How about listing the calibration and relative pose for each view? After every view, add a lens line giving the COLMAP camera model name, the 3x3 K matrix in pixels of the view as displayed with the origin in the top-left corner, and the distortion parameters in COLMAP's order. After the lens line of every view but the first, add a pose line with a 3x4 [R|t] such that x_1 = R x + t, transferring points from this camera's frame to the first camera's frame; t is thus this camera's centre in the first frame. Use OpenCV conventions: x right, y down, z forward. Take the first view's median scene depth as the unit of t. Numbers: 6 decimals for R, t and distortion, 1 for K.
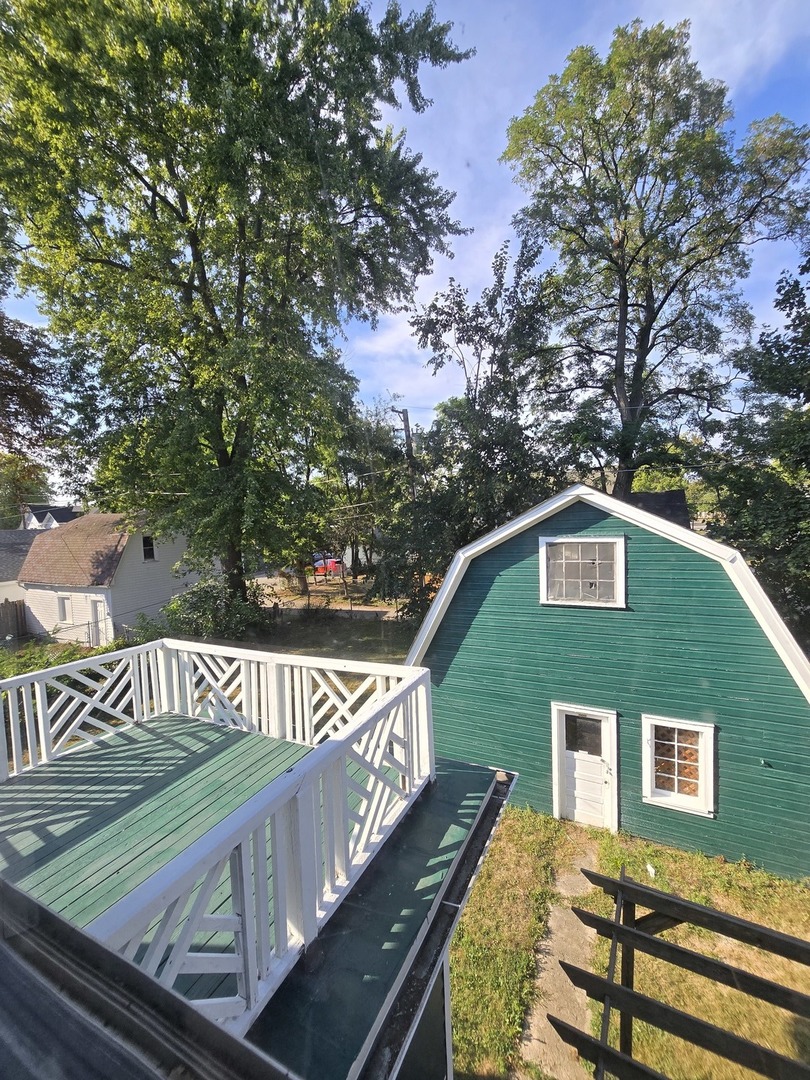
lens RADIAL K [[443.4, 0, 406.7], [0, 443.4, 544.6], [0, 0, 1]] dist [-0.001114, -0.000383]
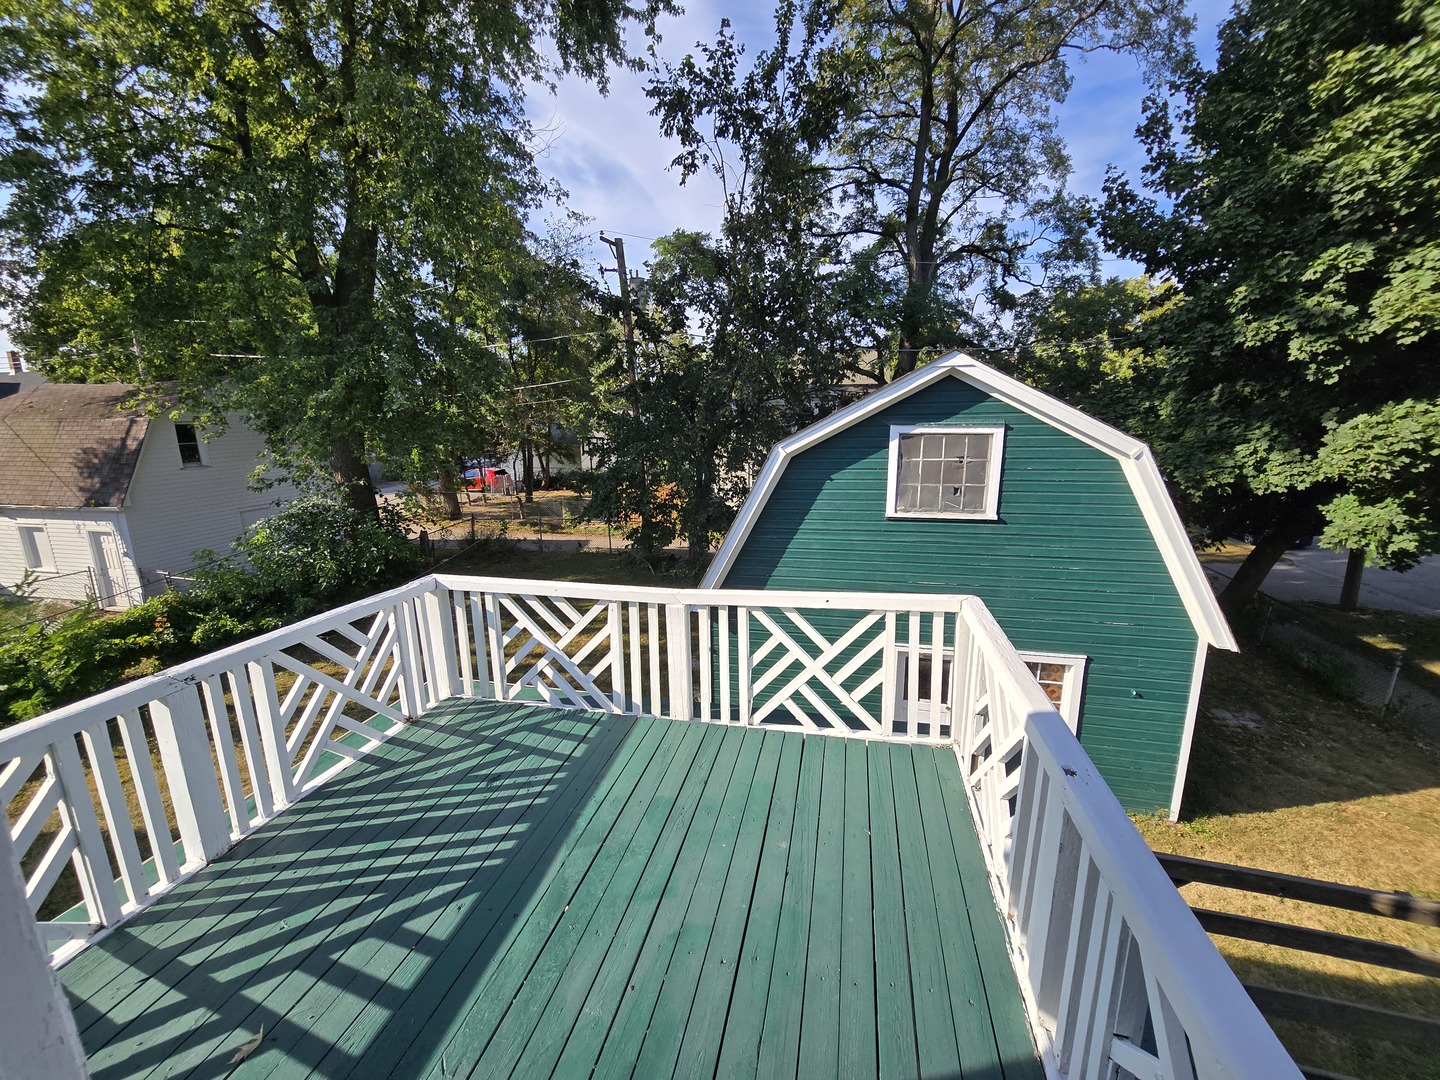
lens RADIAL K [[591.1, 0, 718.6], [0, 591.1, 543.7], [0, 0, 1]] dist [-0.001114, -0.000383]
pose [[0.969856, -0.025081, 0.242384, -0.199730], [-0.011955, 0.988594, 0.150131, 0.029714], [-0.243385, -0.148504, 0.958494, 0.103488]]
